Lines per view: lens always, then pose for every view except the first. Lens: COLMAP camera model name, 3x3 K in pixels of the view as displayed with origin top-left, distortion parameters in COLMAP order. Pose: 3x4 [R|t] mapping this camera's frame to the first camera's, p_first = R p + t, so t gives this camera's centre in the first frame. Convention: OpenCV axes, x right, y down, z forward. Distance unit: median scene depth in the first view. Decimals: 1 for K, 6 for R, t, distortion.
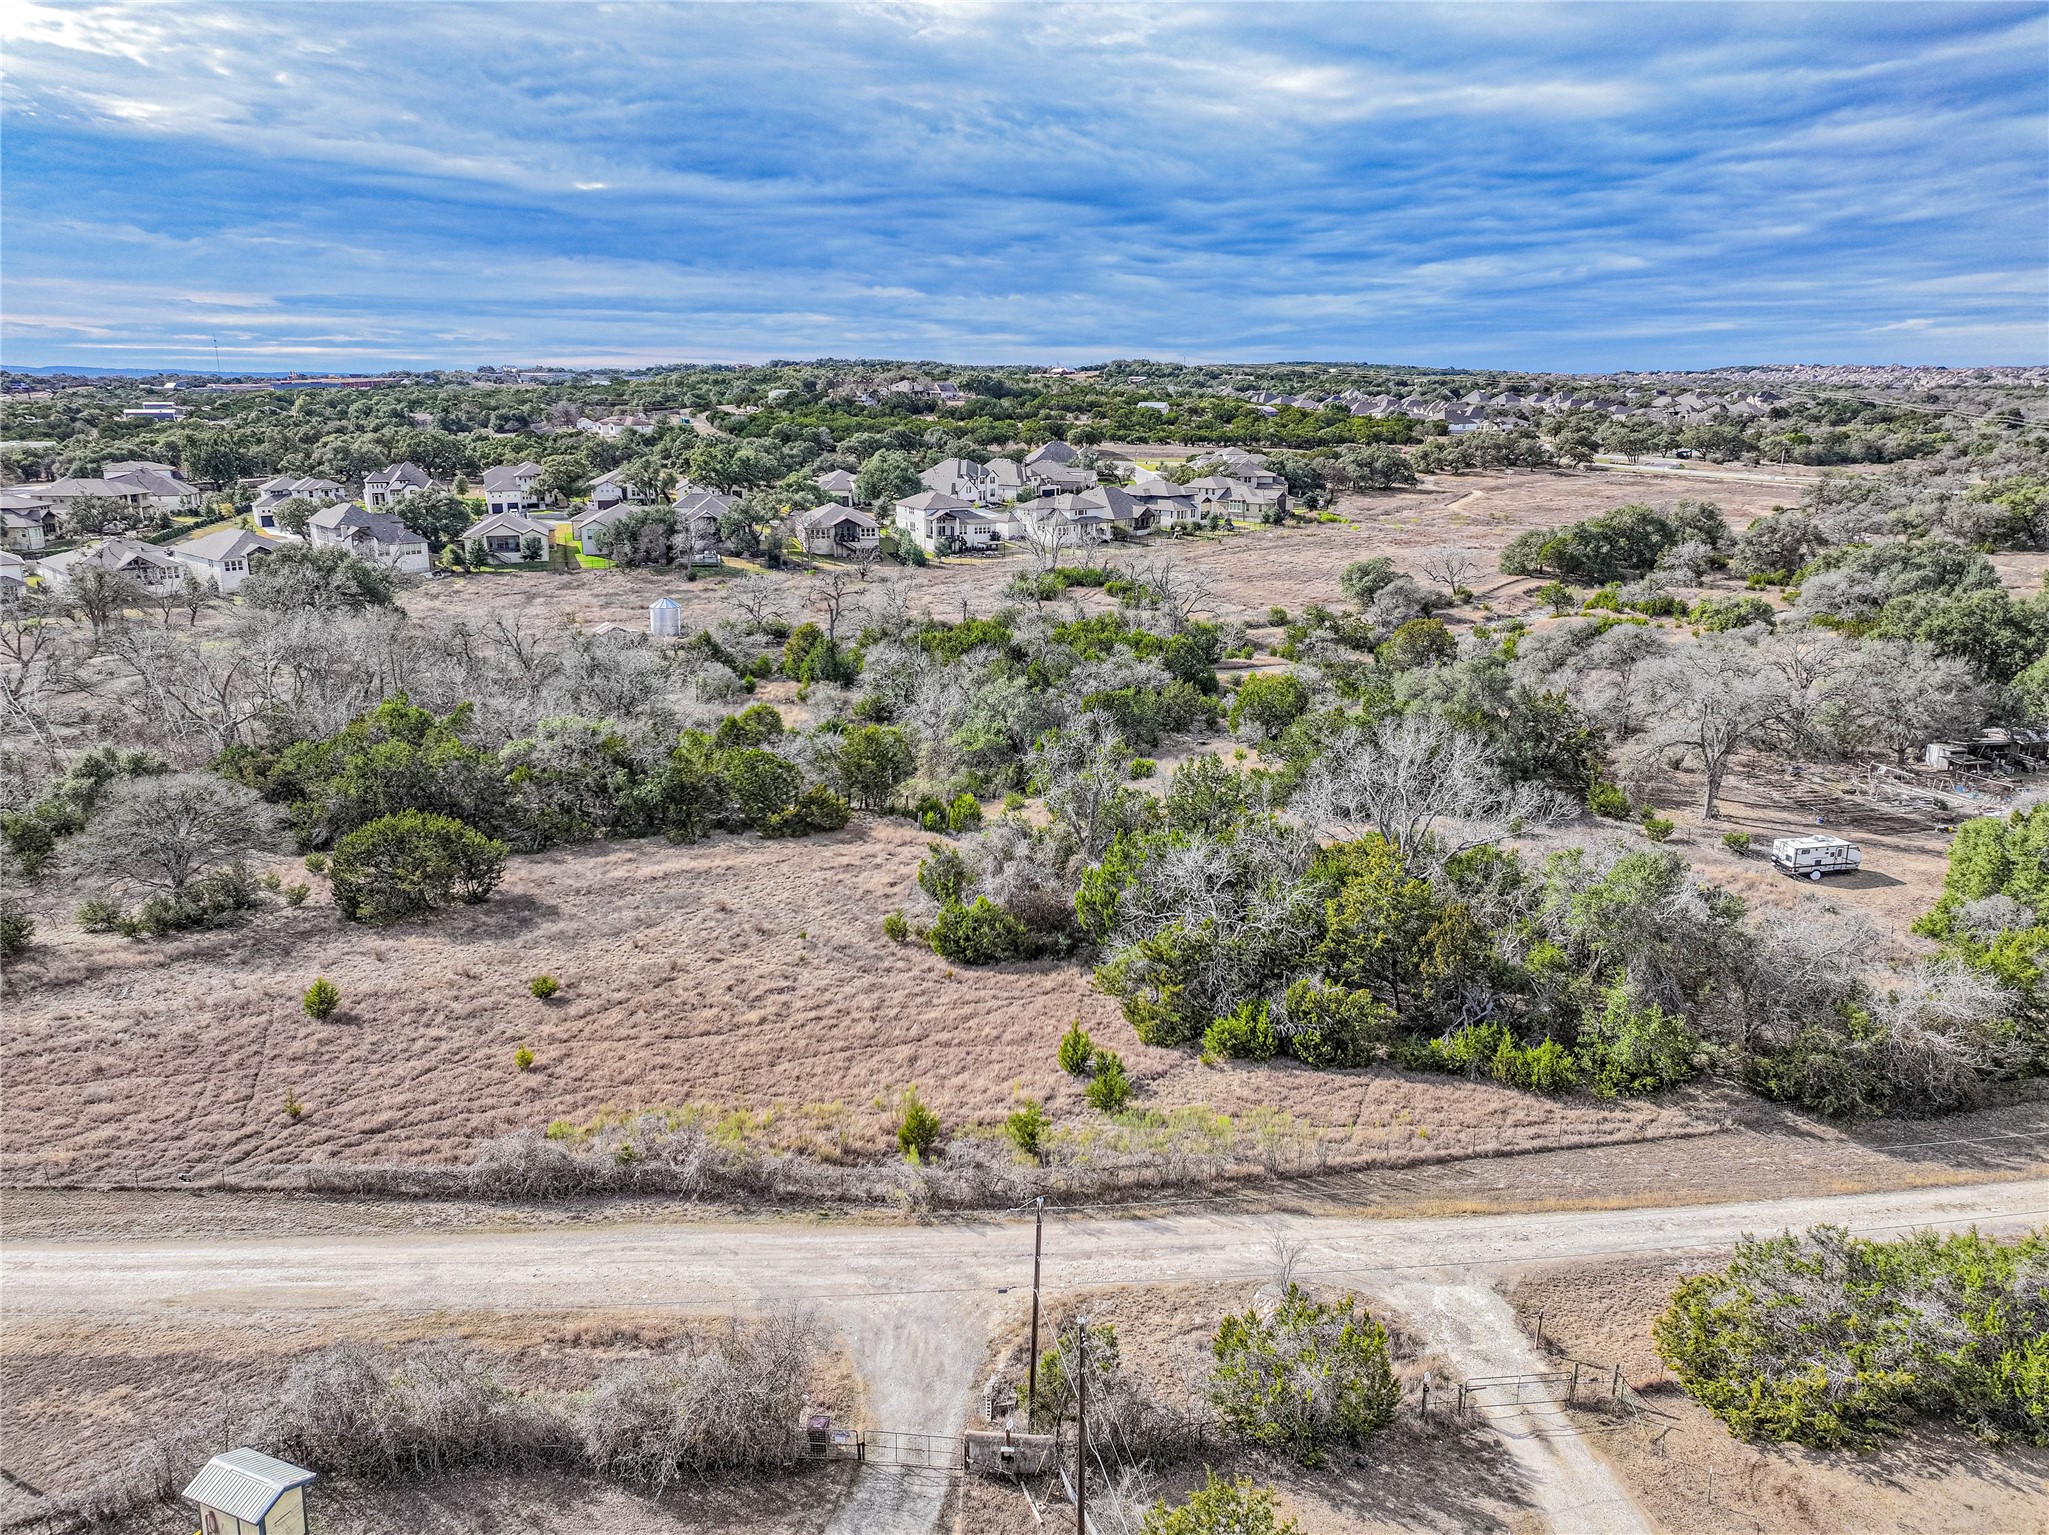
lens RADIAL K [[1450.0, 0, 1023.7], [0, 1450.0, 774.7], [0, 0, 1]] dist [-0.006754, 0.024212]
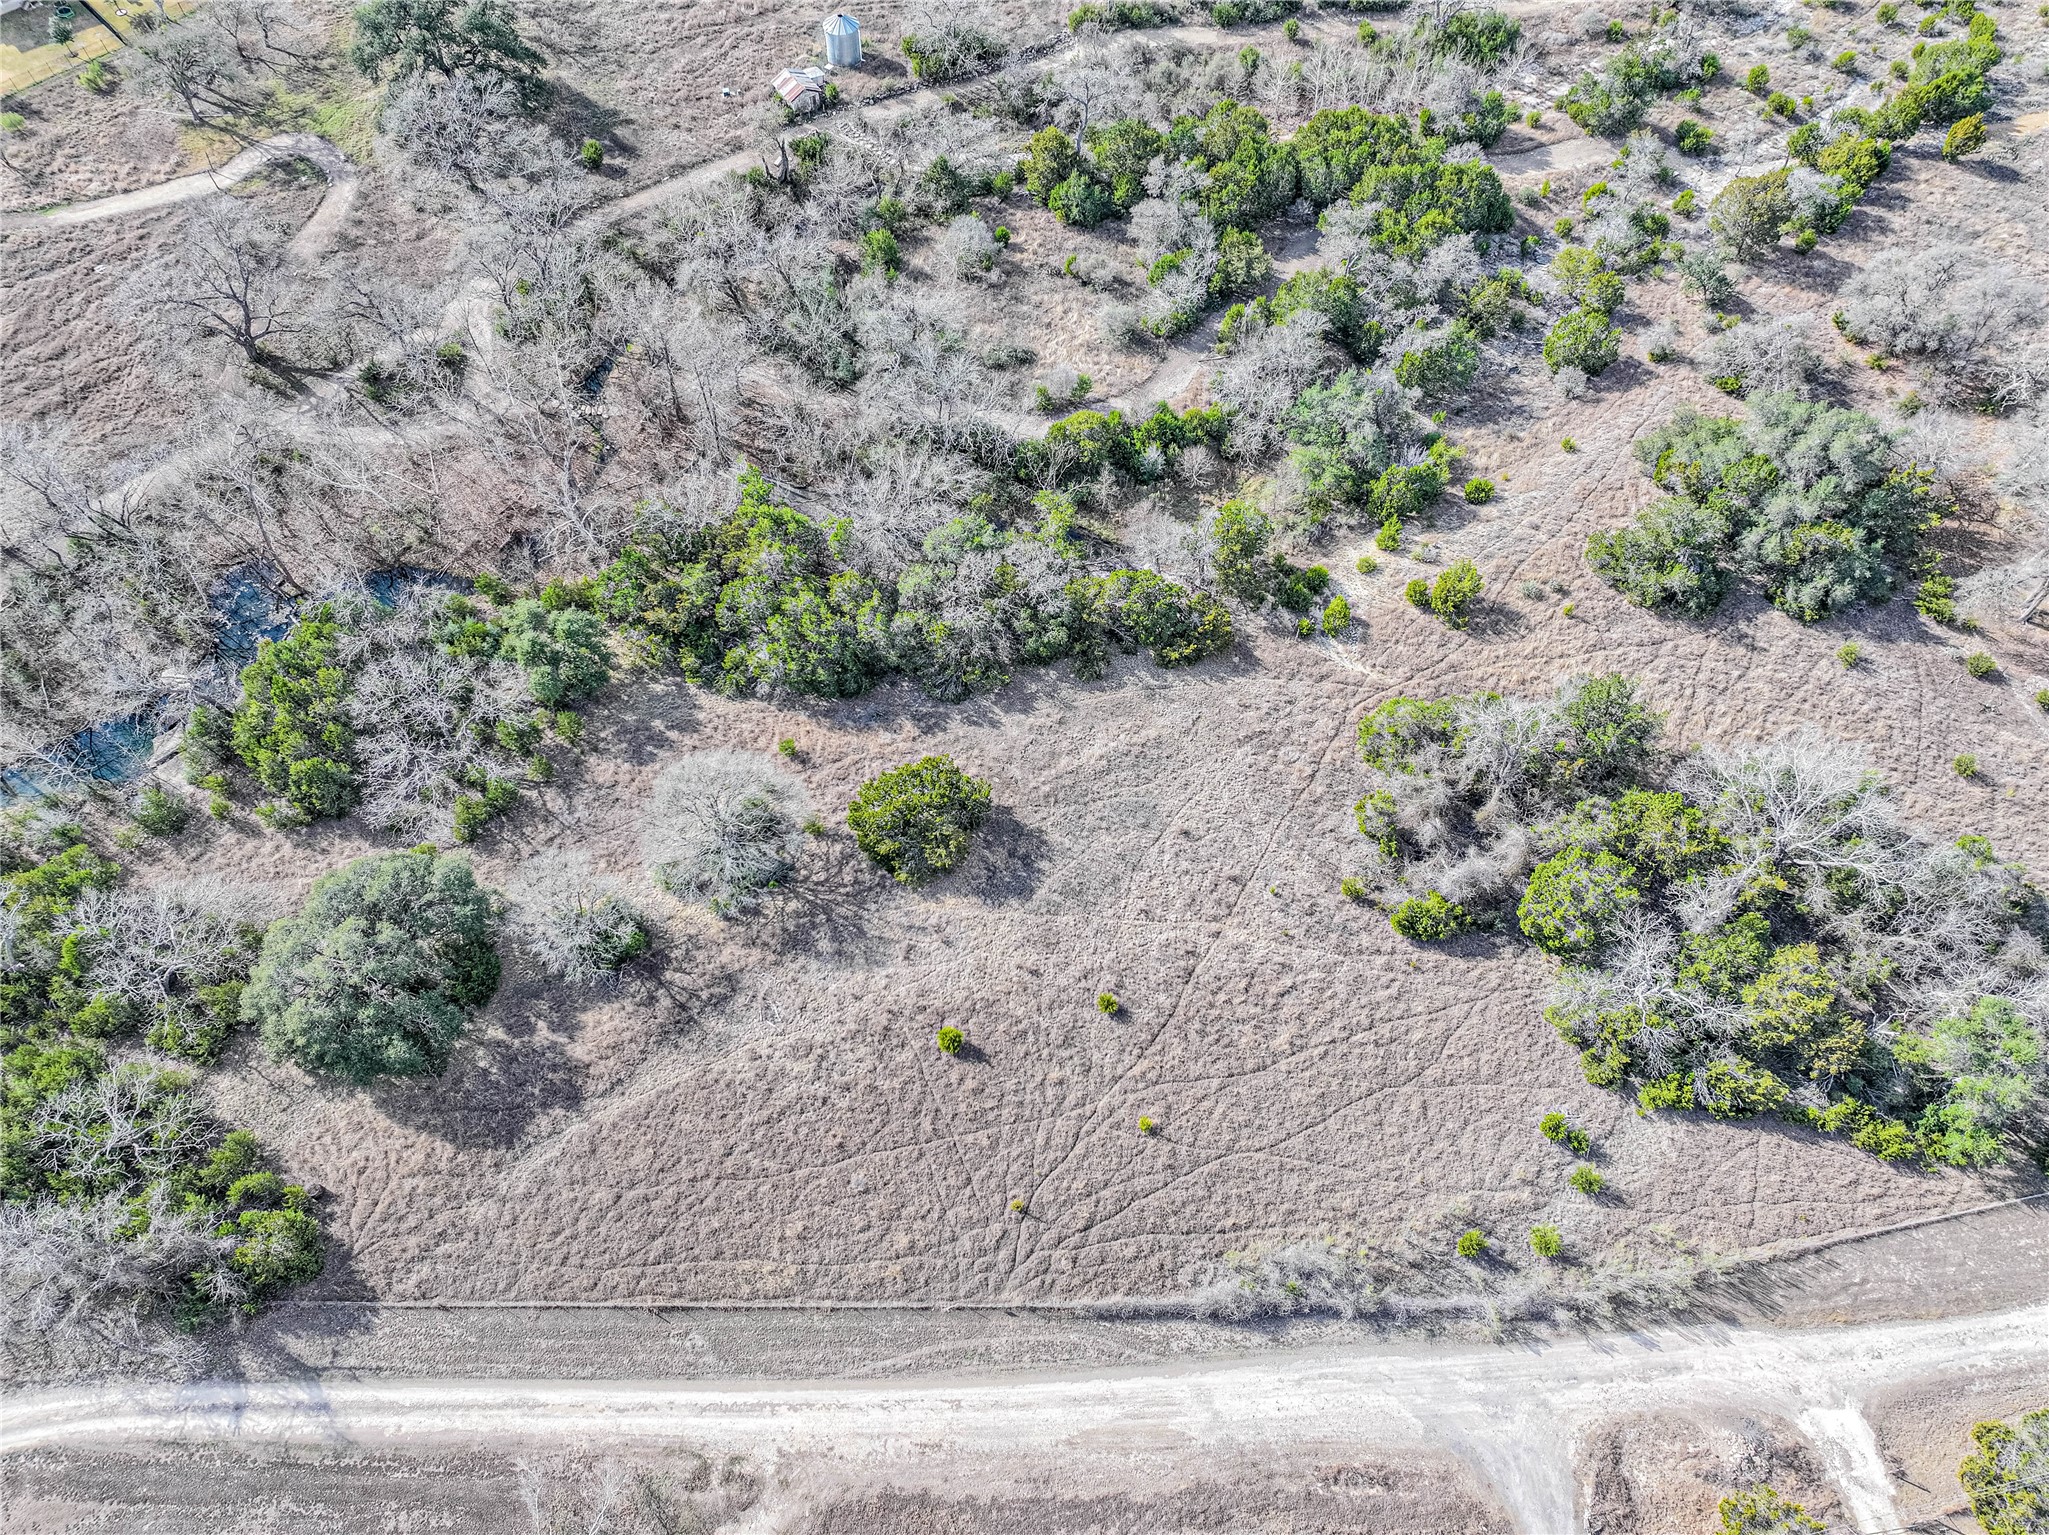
lens RADIAL K [[1450.0, 0, 1023.7], [0, 1450.0, 774.7], [0, 0, 1]] dist [-0.006754, 0.024212]
pose [[0.998775, -0.047003, 0.015493, -0.150366], [0.023661, 0.728444, 0.684696, -0.320586], [-0.043469, -0.683491, 0.728664, 0.073779]]
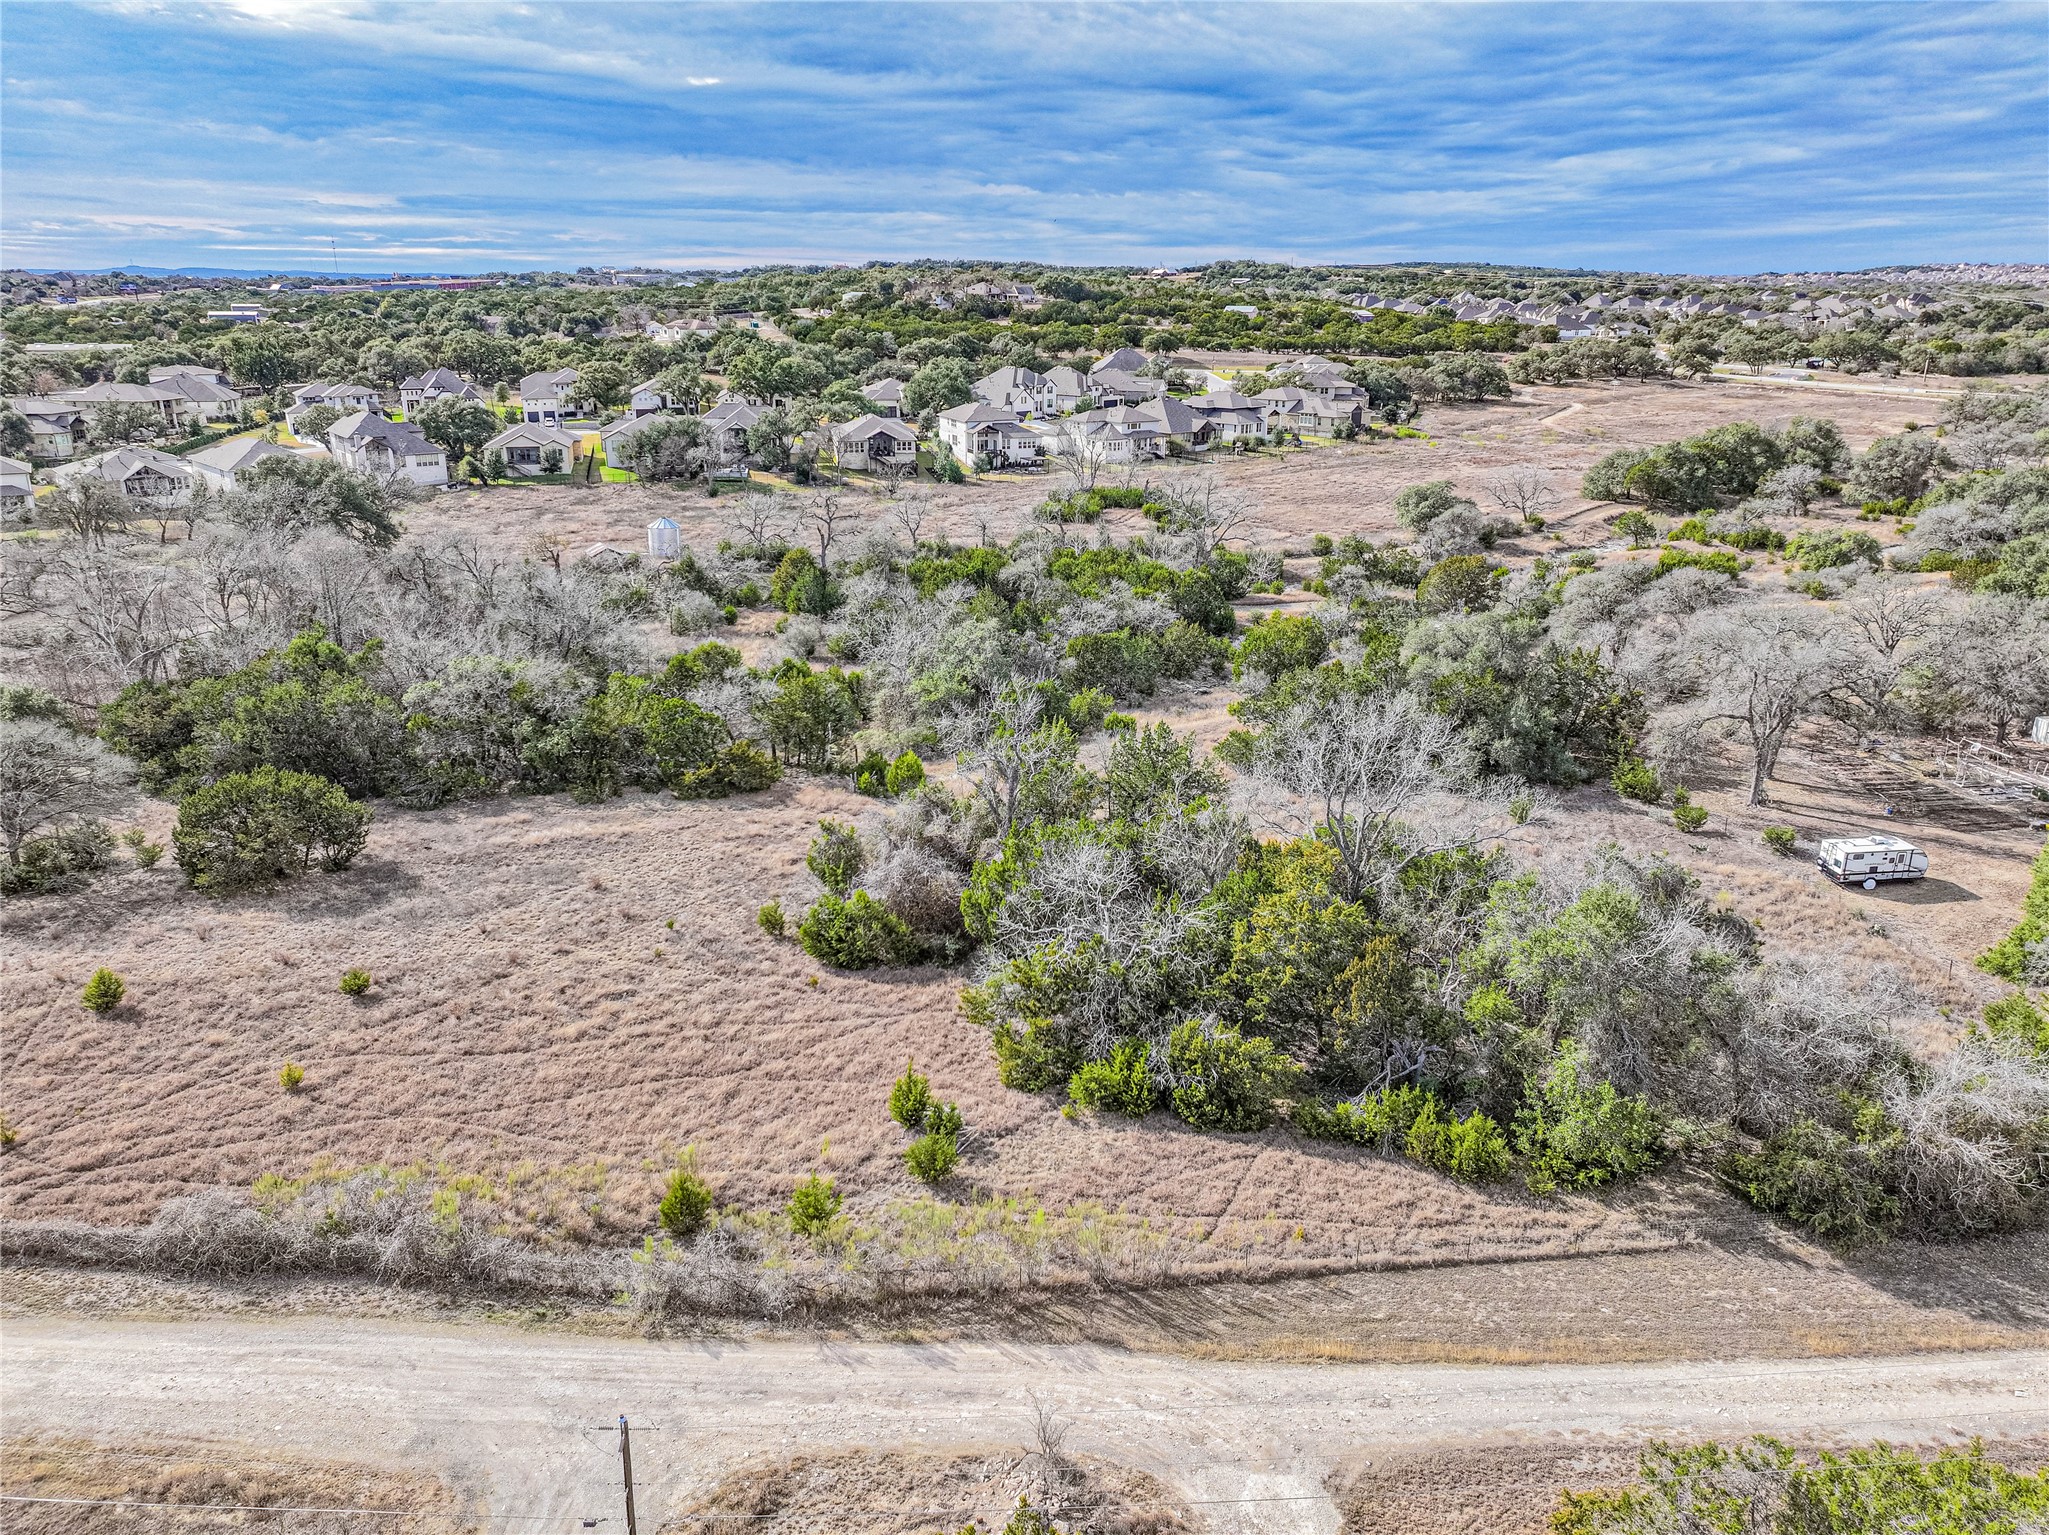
lens RADIAL K [[1450.0, 0, 1023.7], [0, 1450.0, 774.7], [0, 0, 1]] dist [-0.006754, 0.024212]
pose [[0.997263, 0.024362, -0.069813, 0.048802], [-0.019983, 0.997829, 0.062748, -0.015923], [0.071190, -0.061181, 0.995585, 0.056295]]
